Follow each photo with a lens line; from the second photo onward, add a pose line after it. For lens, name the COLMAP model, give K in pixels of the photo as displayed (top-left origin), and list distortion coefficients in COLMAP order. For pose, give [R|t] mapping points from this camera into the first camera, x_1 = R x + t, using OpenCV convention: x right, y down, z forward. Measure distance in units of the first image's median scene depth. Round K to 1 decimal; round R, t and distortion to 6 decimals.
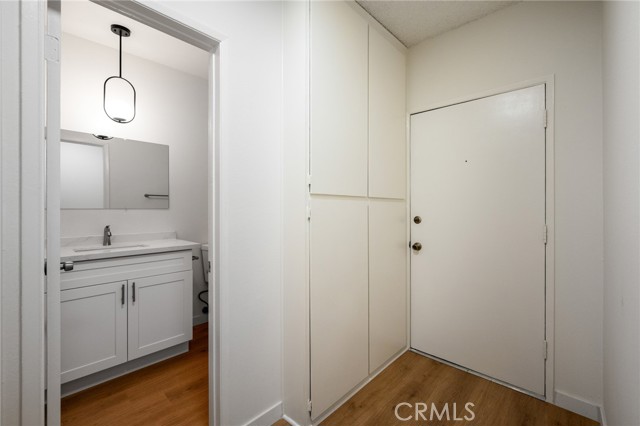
lens RADIAL K [[274.3, 0, 320.0], [0, 274.3, 213.0], [0, 0, 1]] dist [0.007919, -0.000256]
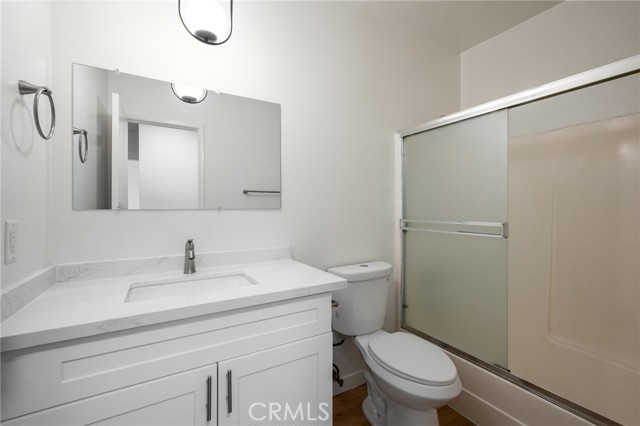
lens RADIAL K [[274.3, 0, 320.0], [0, 274.3, 213.0], [0, 0, 1]] dist [0.007919, -0.000256]
pose [[0.960505, -0.000304, -0.278263, -0.324694], [-0.000052, 0.999999, -0.001270, -0.006893], [0.278263, 0.001235, 0.960504, 0.483421]]
